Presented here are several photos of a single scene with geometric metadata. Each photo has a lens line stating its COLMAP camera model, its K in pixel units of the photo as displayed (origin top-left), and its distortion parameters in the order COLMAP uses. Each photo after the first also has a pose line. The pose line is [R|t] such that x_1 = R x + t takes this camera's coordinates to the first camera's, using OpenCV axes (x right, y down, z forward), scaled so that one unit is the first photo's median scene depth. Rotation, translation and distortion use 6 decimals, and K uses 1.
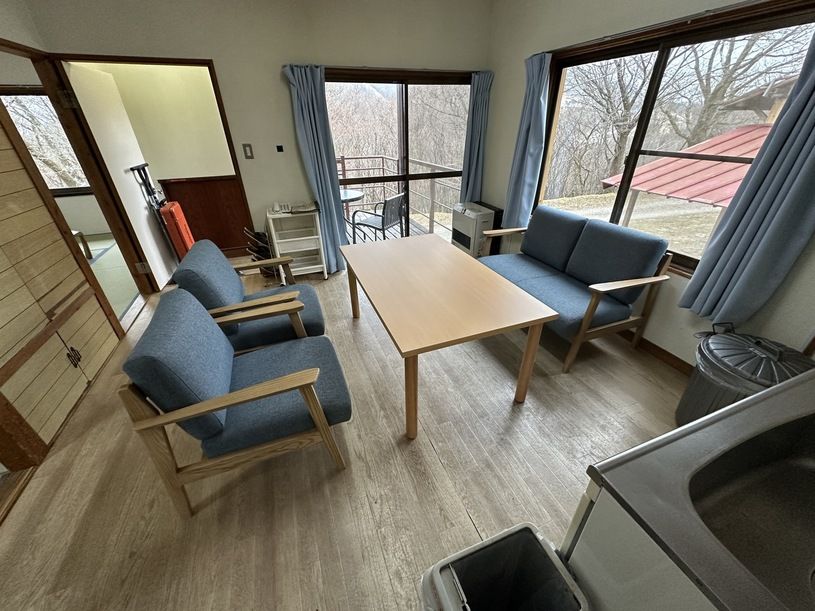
lens RADIAL K [[324.5, 0, 407.5], [0, 324.5, 305.5], [0, 0, 1]] dist [0.001285, 0.000072]
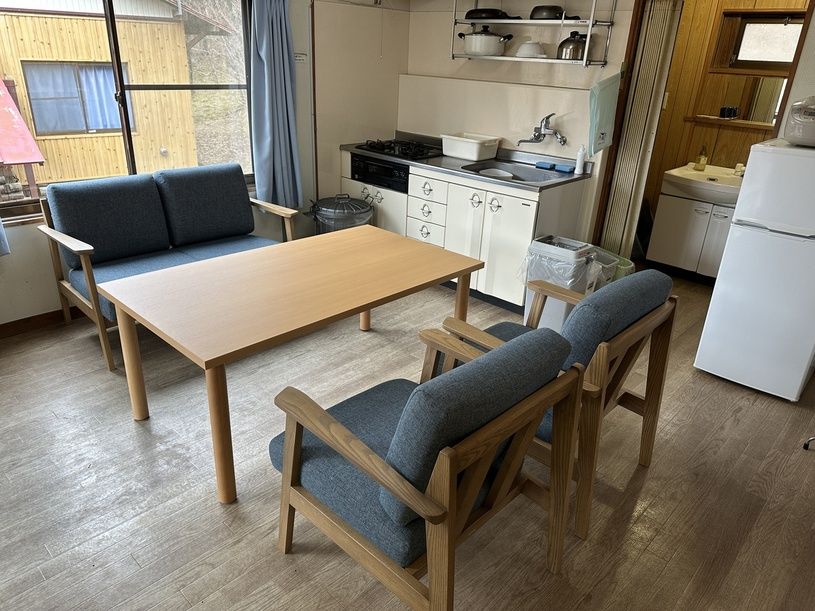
lens RADIAL K [[579.9, 0, 407.5], [0, 579.9, 305.5], [0, 0, 1]] dist [0.023560, -0.001110]
pose [[-0.441076, -0.363033, 0.820767, -1.023319], [0.407483, 0.733827, 0.543558, -0.581373], [-0.799631, 0.574199, -0.175744, 1.008097]]
